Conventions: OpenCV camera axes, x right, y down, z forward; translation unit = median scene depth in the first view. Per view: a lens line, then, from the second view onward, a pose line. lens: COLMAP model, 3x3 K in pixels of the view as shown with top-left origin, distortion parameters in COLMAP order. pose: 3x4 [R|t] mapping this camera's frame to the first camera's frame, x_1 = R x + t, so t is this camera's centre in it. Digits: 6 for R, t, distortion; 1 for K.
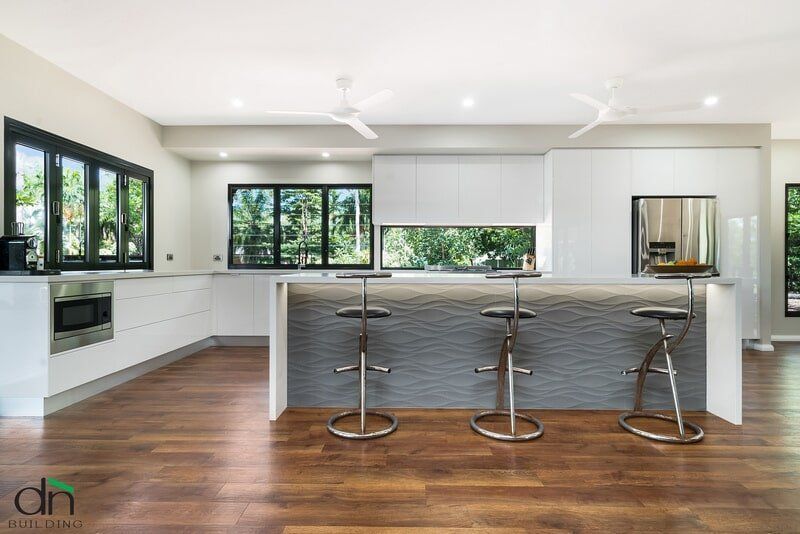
lens RADIAL K [[417.7, 0, 402.3], [0, 417.7, 268.0], [0, 0, 1]] dist [0.003360, -0.000136]
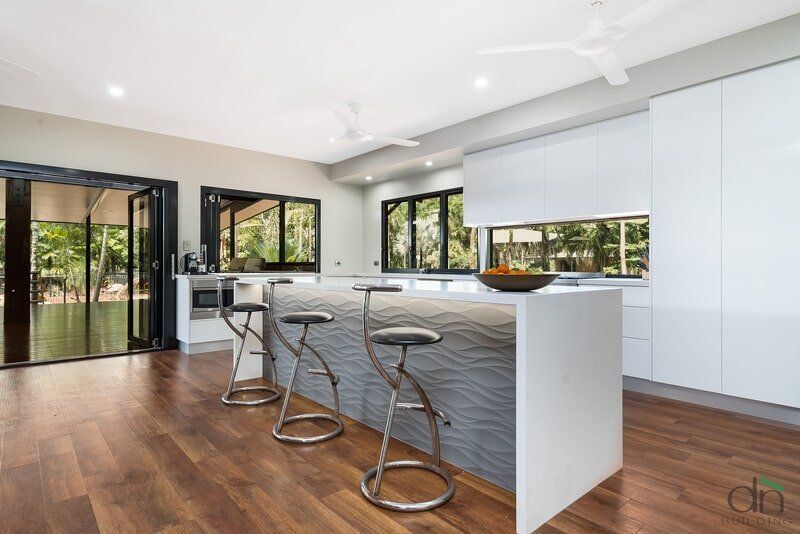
lens RADIAL K [[438.2, 0, 397.5], [0, 438.2, 266.5], [0, 0, 1]] dist [-0.002940, -0.000158]
pose [[0.668911, -0.001598, -0.743341, 0.598756], [-0.007916, 0.999926, -0.009273, -0.004196], [0.743301, 0.012087, 0.668848, 0.225030]]
